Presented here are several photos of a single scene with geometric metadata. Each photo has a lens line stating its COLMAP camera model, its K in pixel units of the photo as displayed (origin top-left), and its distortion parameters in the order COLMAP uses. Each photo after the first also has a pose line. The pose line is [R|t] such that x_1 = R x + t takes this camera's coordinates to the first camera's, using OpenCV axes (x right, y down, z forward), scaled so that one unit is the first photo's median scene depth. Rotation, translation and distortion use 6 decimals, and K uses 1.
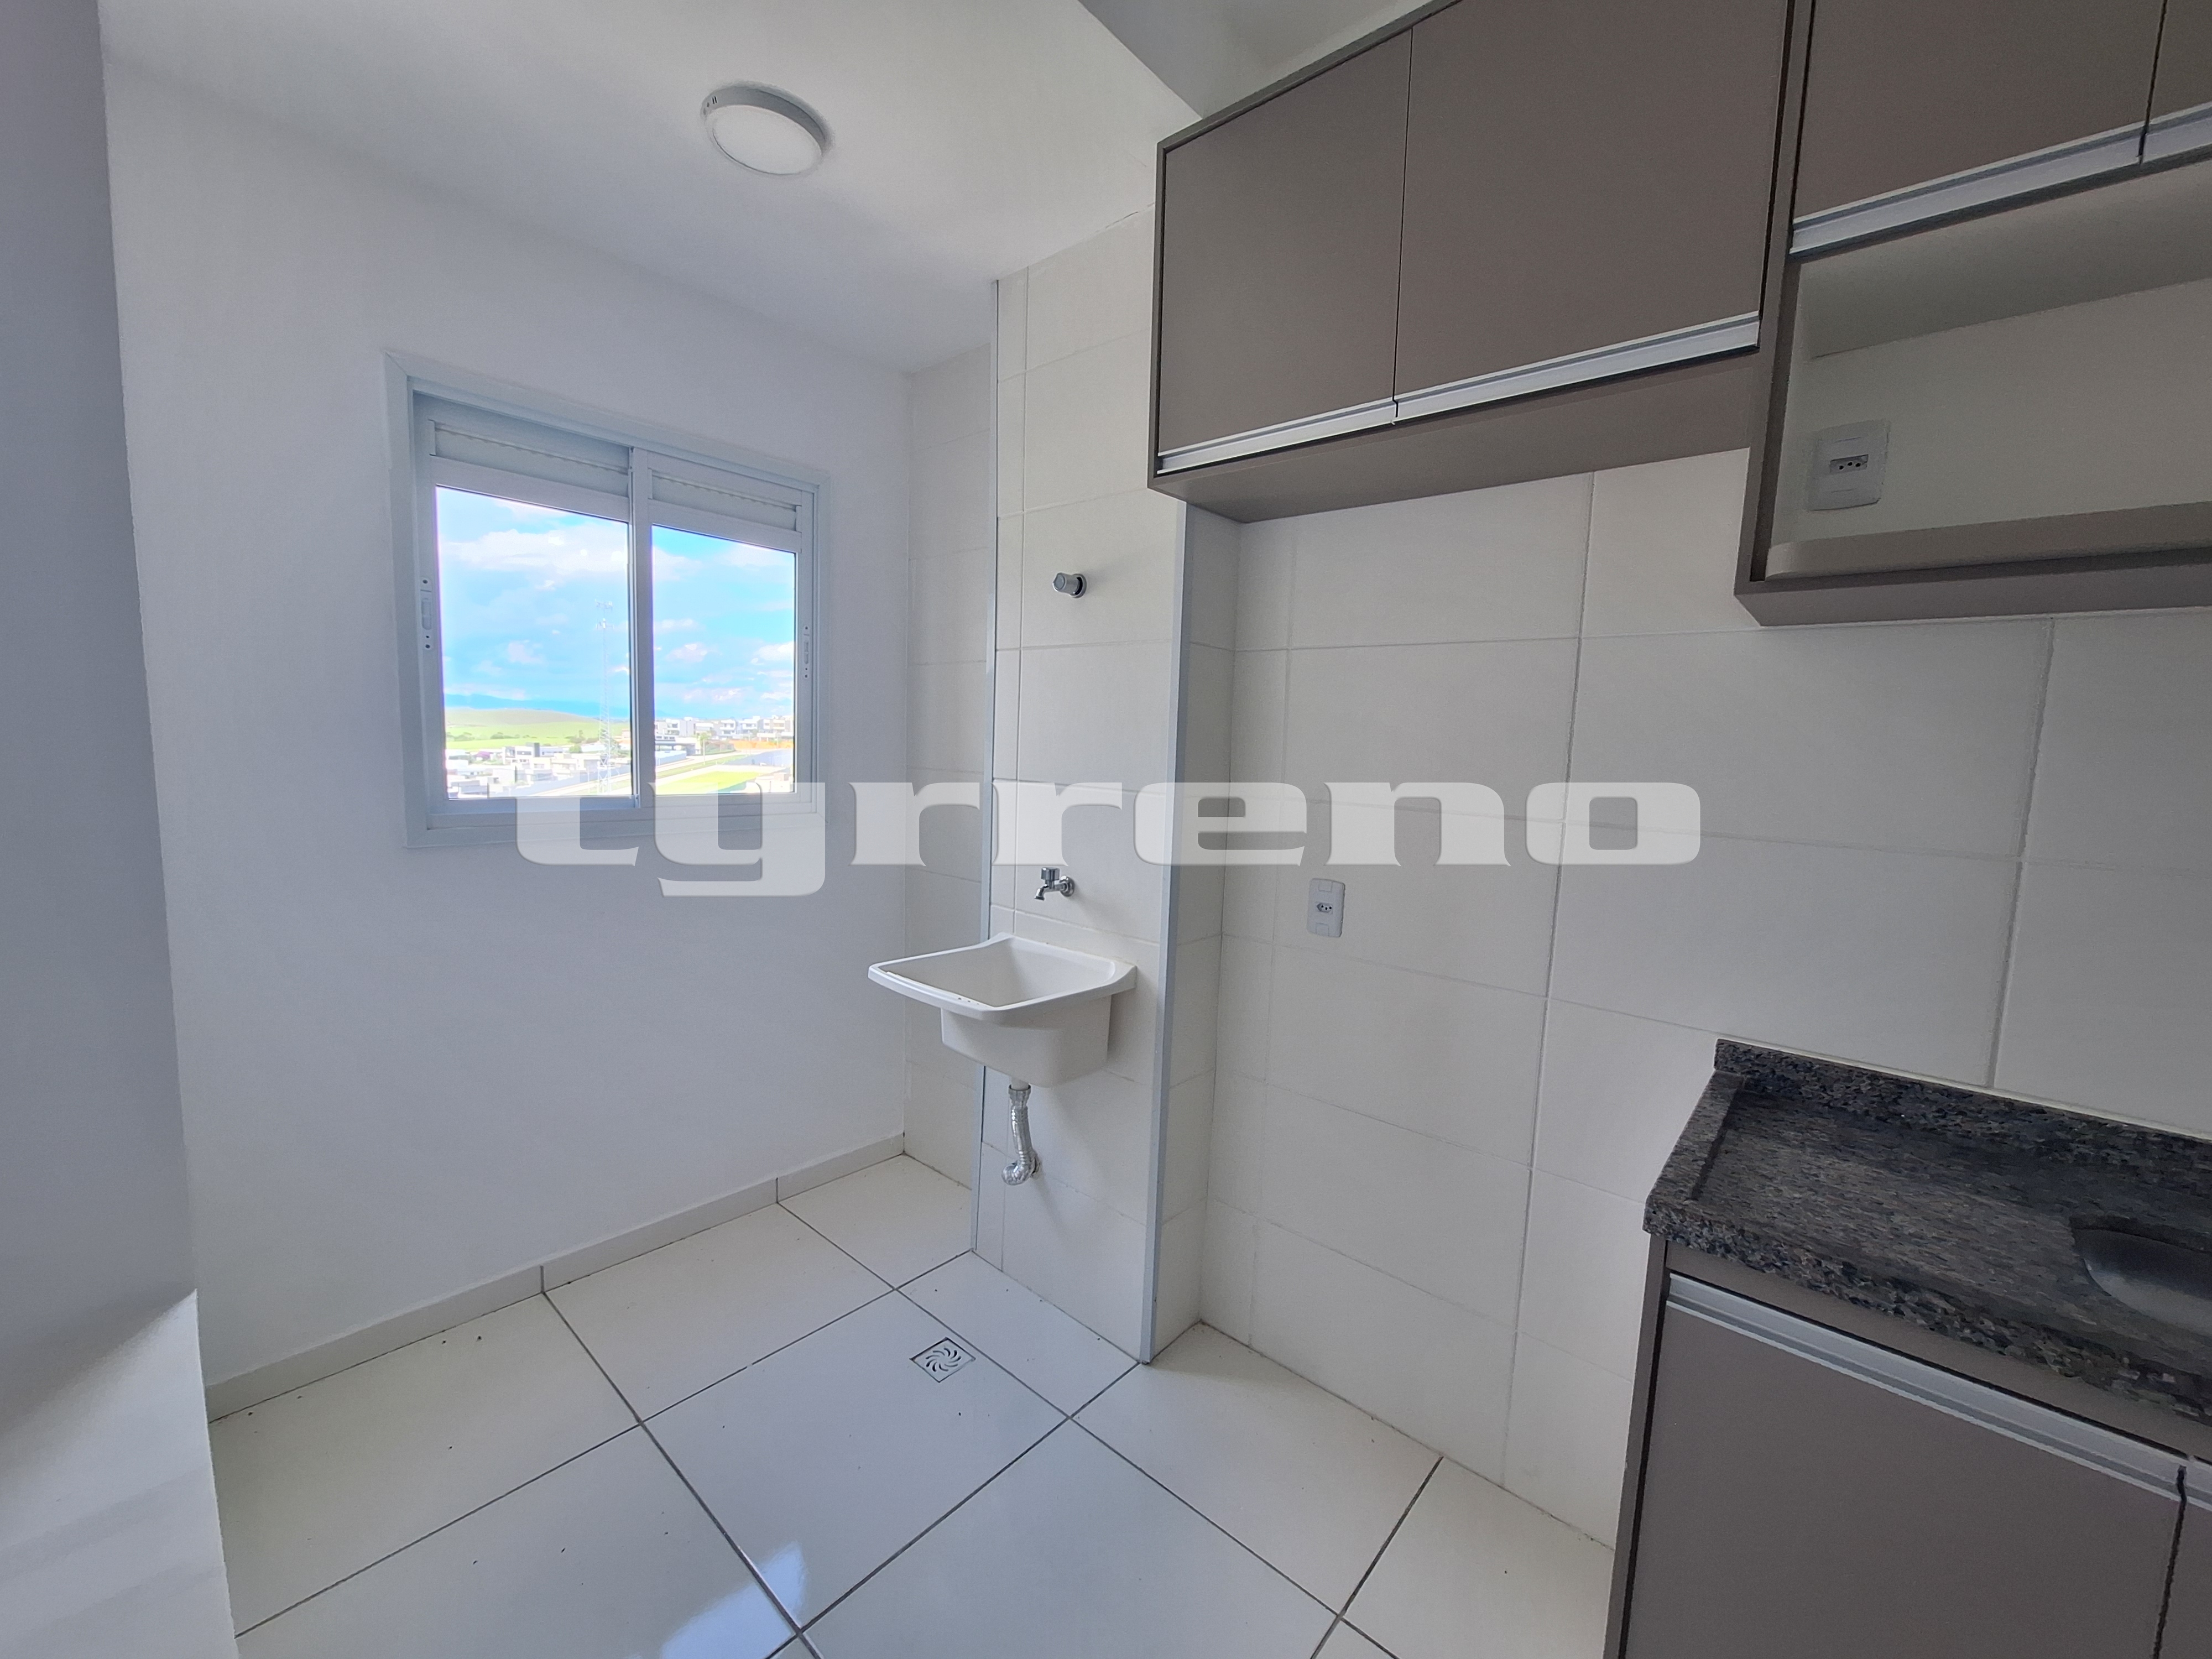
lens RADIAL K [[875.3, 0, 1108.2], [0, 875.3, 829.9], [0, 0, 1]] dist [-0.006756, 0.001271]
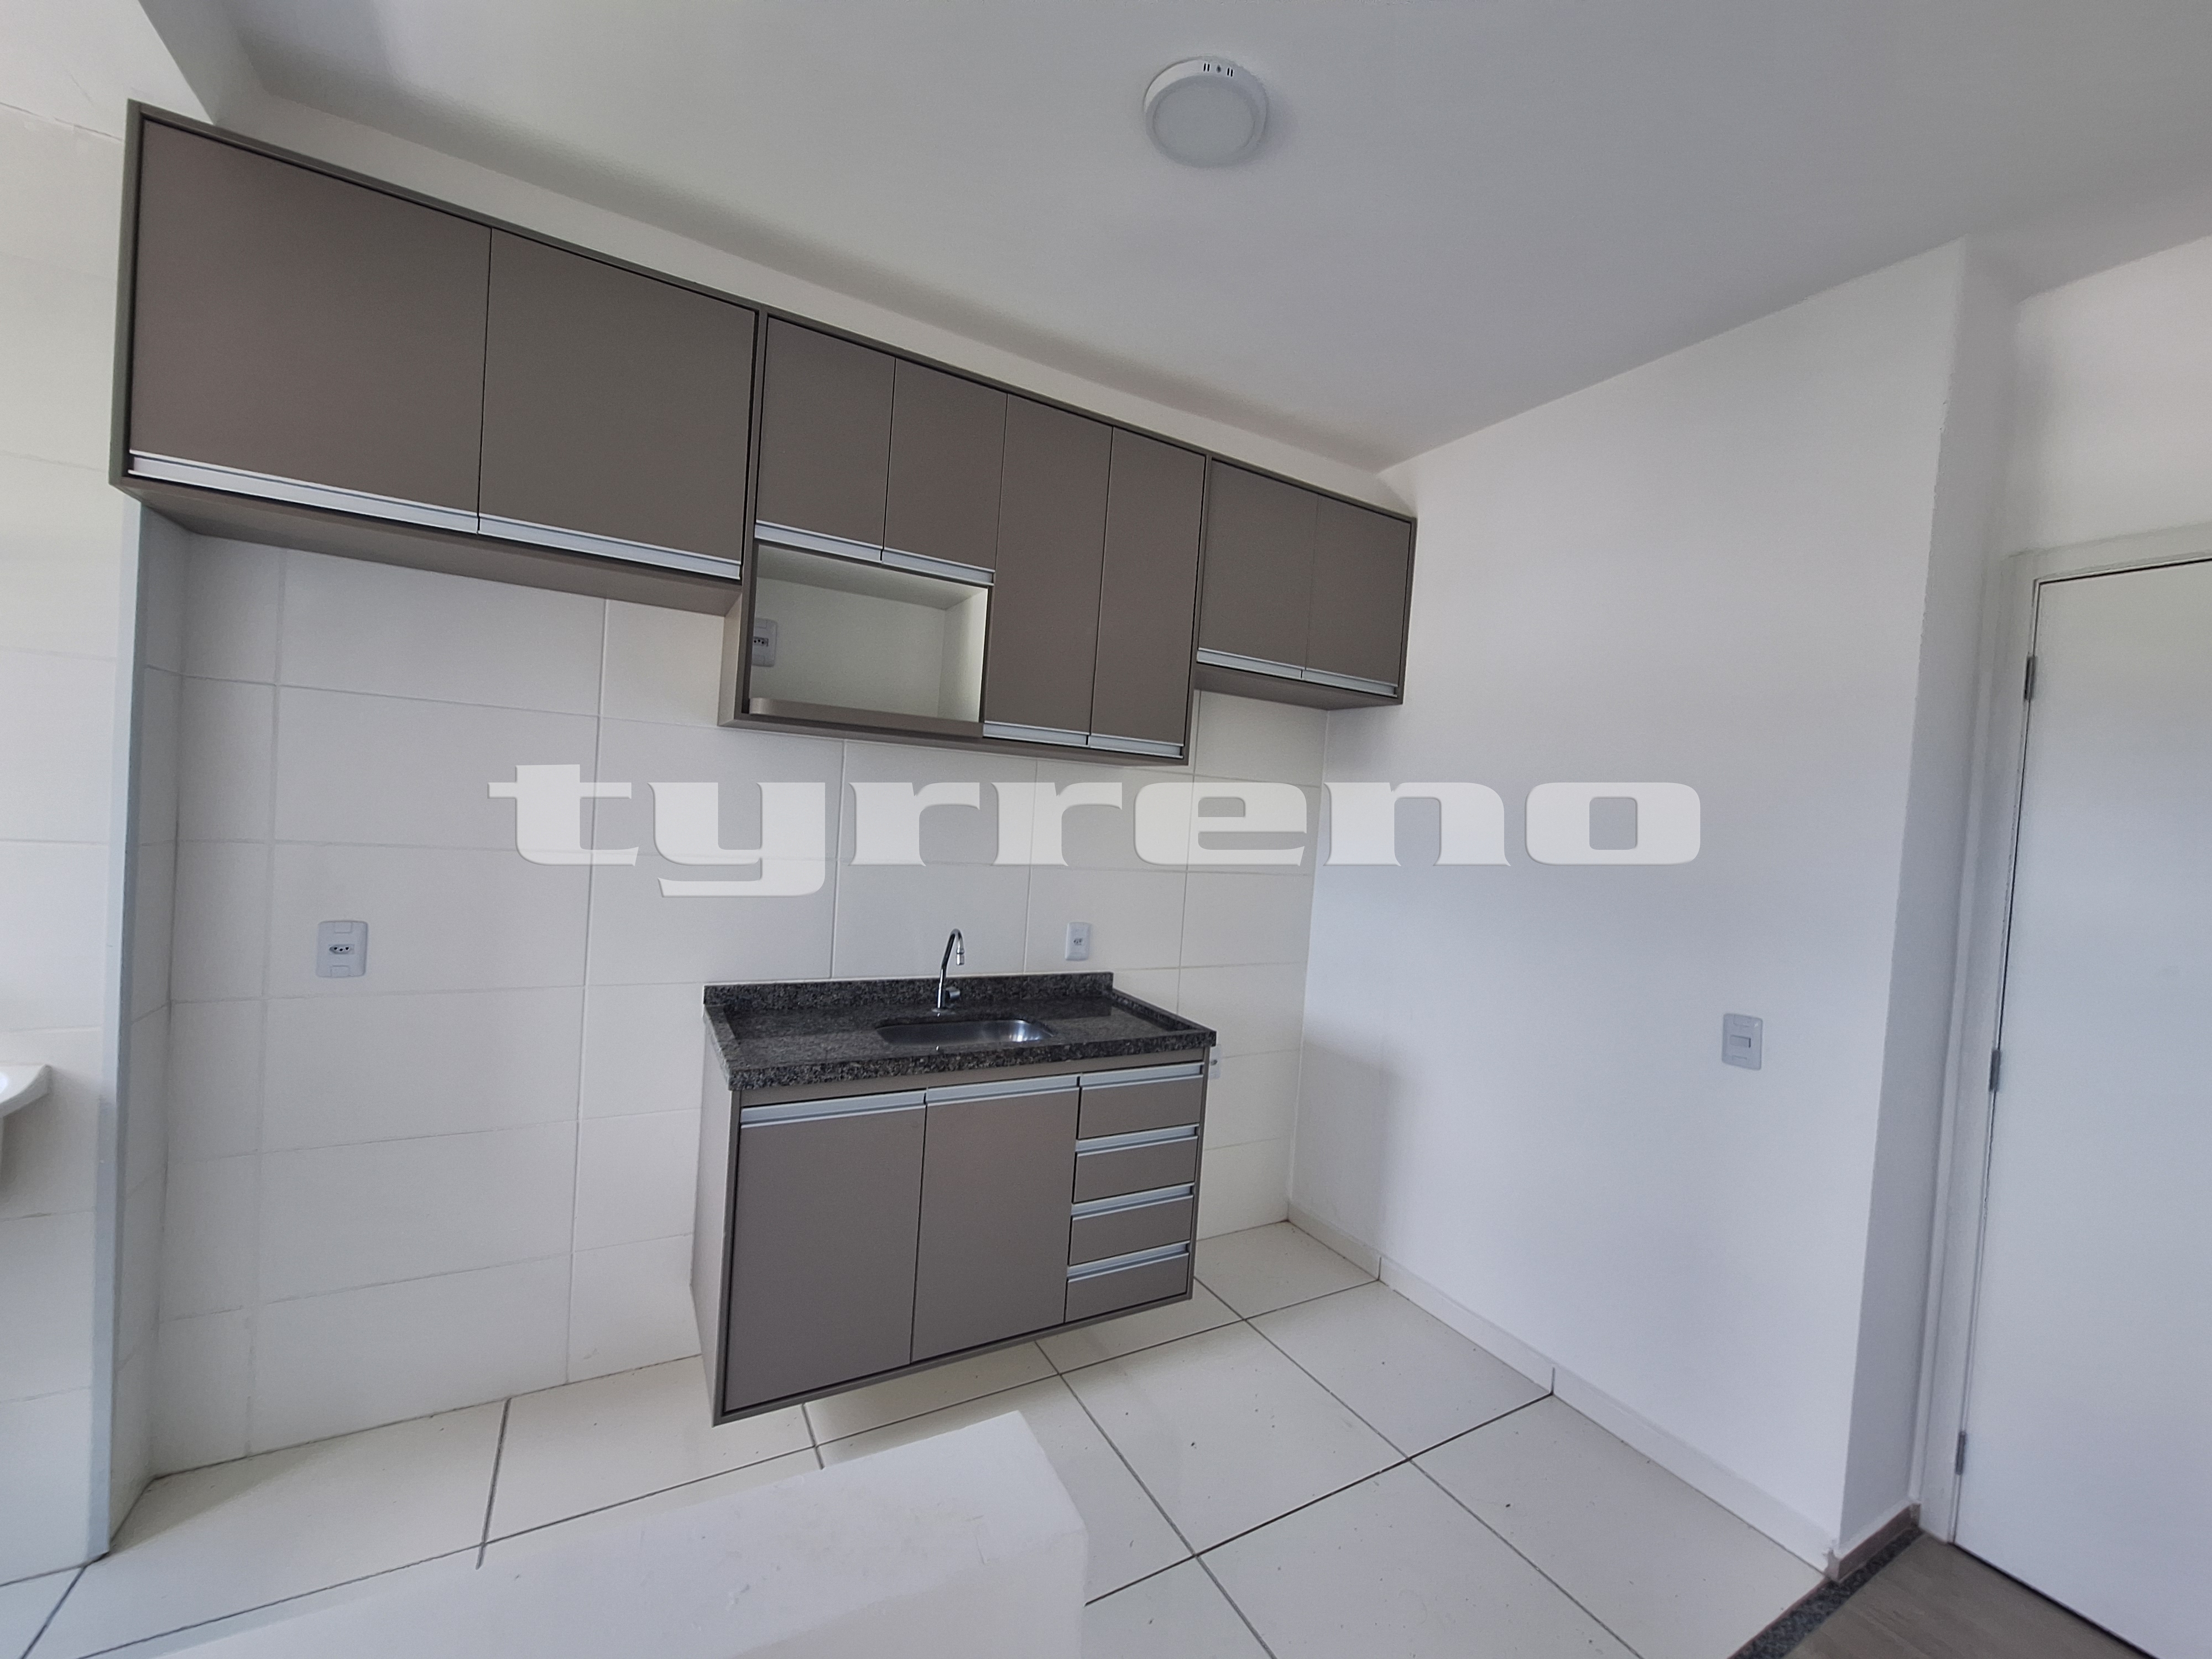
lens RADIAL K [[875.3, 0, 1109.3], [0, 875.3, 831.1], [0, 0, 1]] dist [-0.006756, 0.001271]
pose [[0.334927, -0.039071, 0.941434, -0.614238], [0.040302, 0.998820, 0.027114, -0.059298], [-0.941382, 0.028860, 0.336107, -0.253686]]
